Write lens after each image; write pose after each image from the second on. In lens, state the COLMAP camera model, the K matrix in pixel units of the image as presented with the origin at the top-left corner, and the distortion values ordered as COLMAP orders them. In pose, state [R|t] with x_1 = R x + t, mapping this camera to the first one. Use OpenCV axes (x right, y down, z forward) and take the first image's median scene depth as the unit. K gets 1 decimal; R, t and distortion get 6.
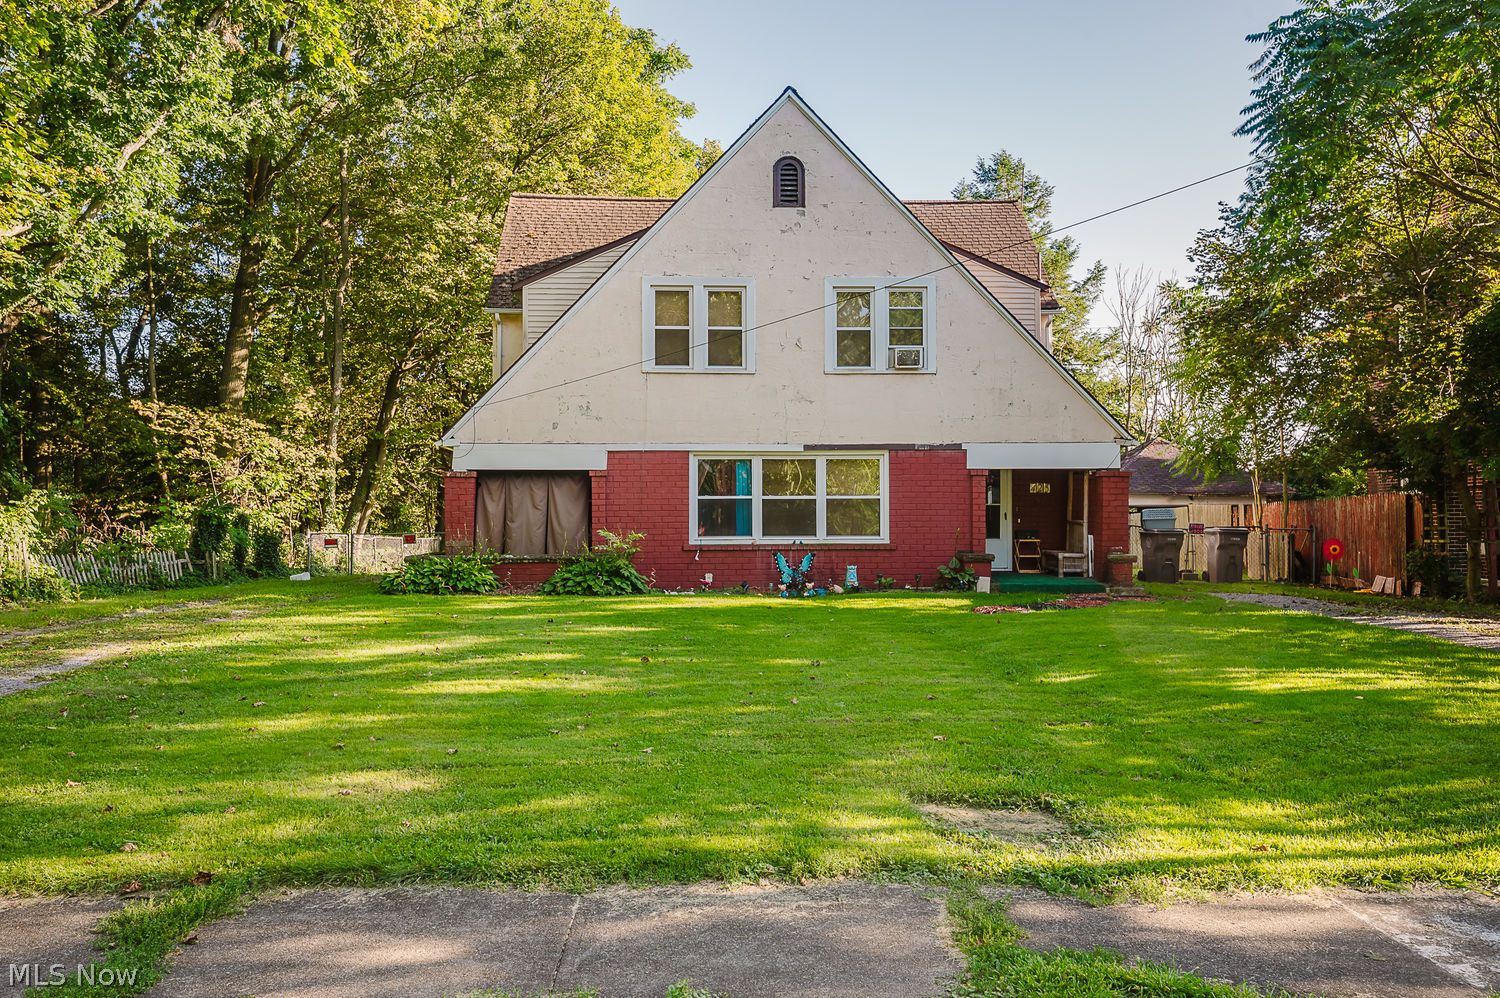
lens RADIAL K [[1222.3, 0, 744.7], [0, 1222.3, 500.0], [0, 0, 1]] dist [0.050882, 0.011975]
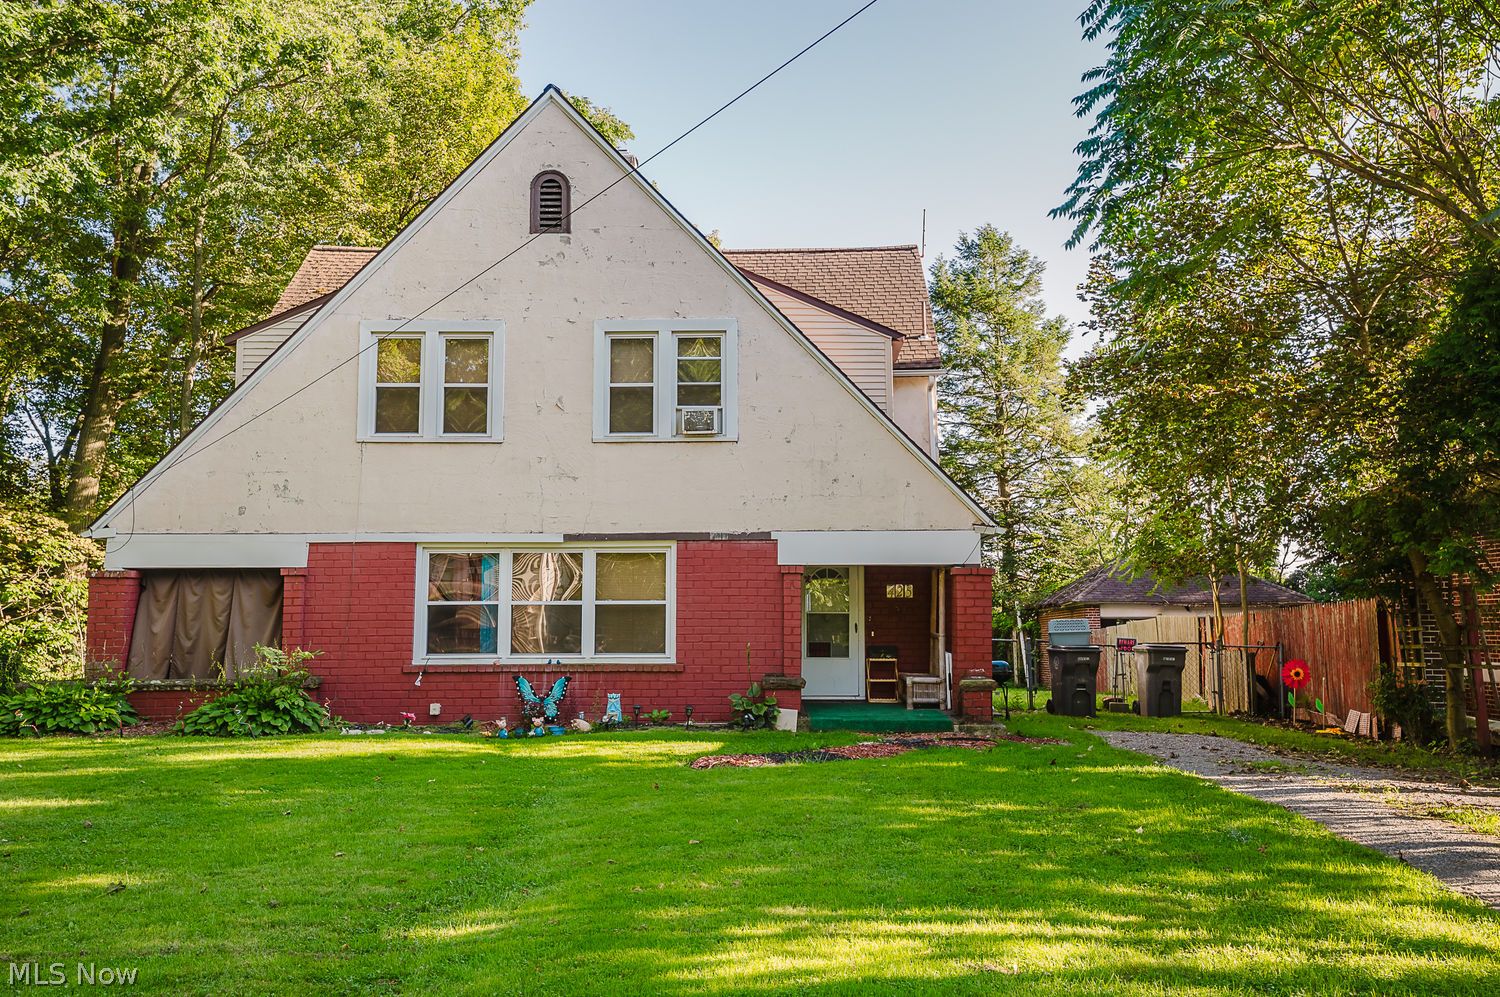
lens RADIAL K [[1247.1, 0, 750.0], [0, 1247.1, 498.5], [0, 0, 1]] dist [0.041994, 0.079918]
pose [[0.998356, -0.004898, -0.057107, 0.209162], [-0.000395, 0.995730, -0.092308, 0.004981], [0.057315, 0.092178, 0.994092, 0.223765]]
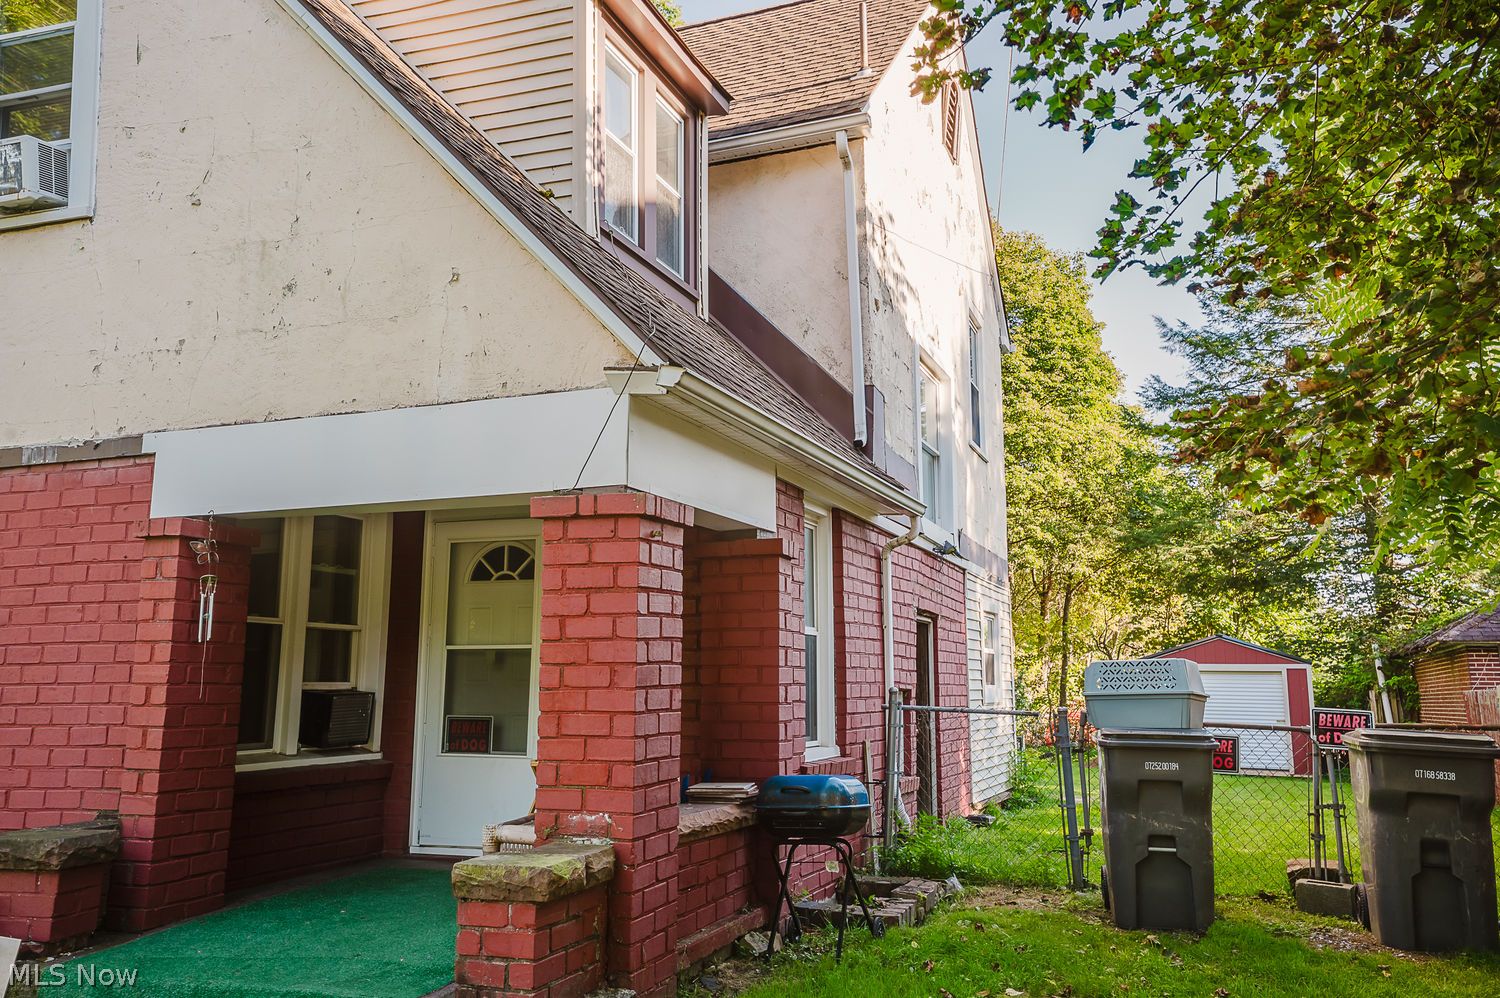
lens RADIAL K [[1212.4, 0, 750.0], [0, 1212.4, 499.0], [0, 0, 1]] dist [0.049548, 0.084205]
pose [[0.917980, -0.059192, -0.392185, 0.427234], [0.004028, 0.990142, -0.140013, 0.011145], [0.396606, 0.126949, 0.909169, 0.791867]]
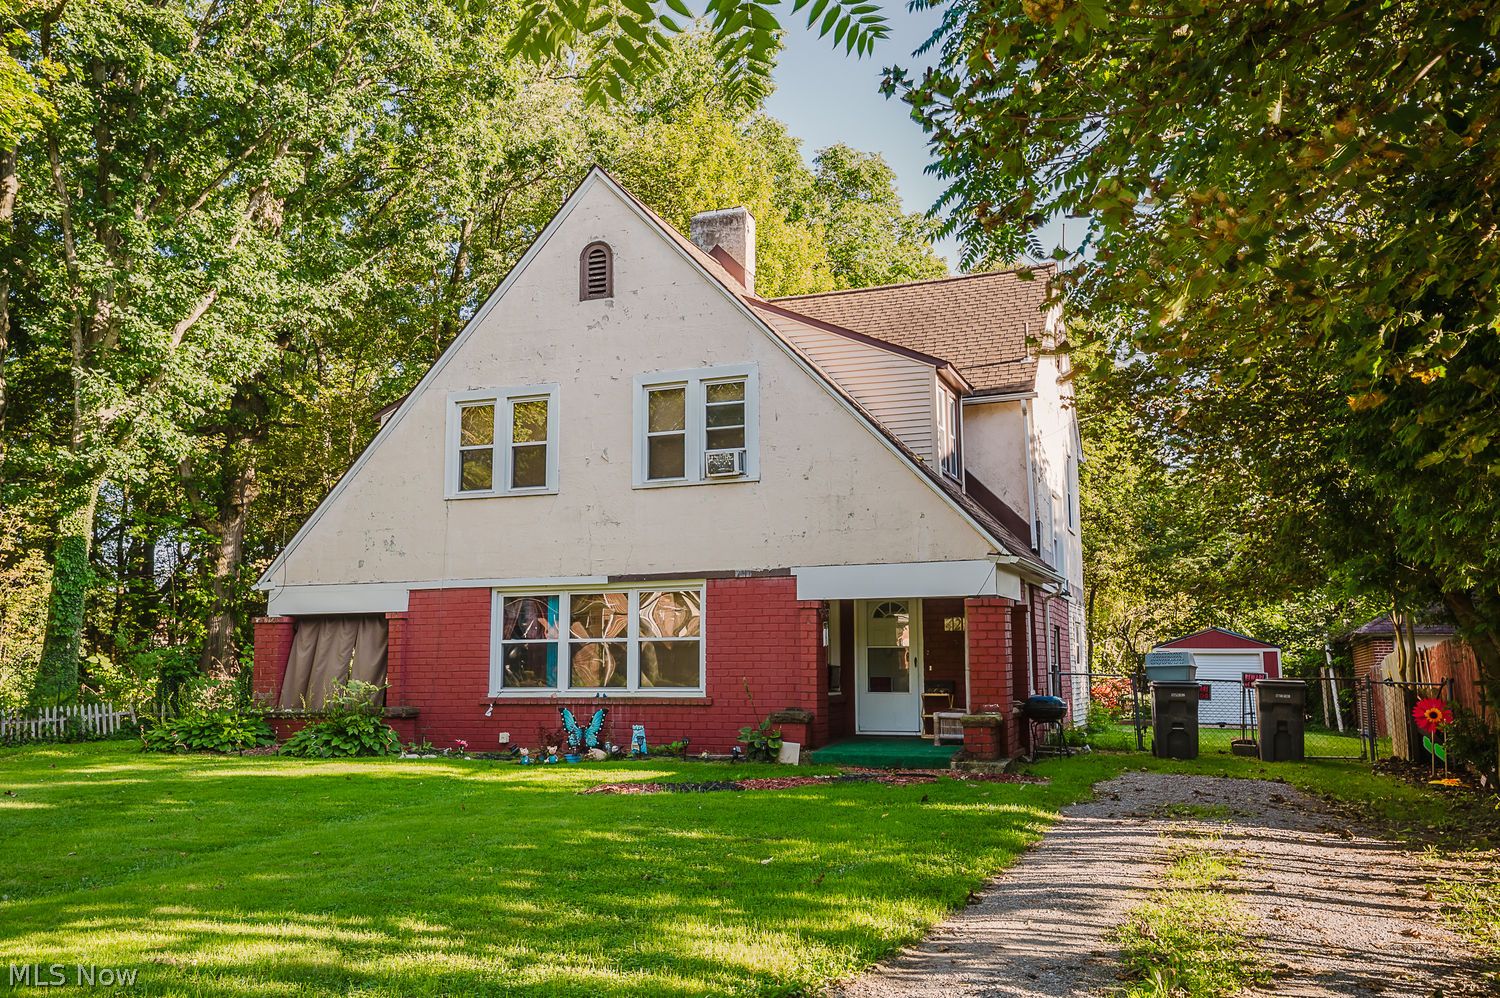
lens RADIAL K [[1247.1, 0, 750.0], [0, 1247.1, 499.0], [0, 0, 1]] dist [0.041994, 0.079918]
pose [[0.919345, -0.055310, -0.389545, 0.466159], [0.007758, 0.992426, -0.122602, 0.007465], [0.393376, 0.109691, 0.912811, 0.260925]]
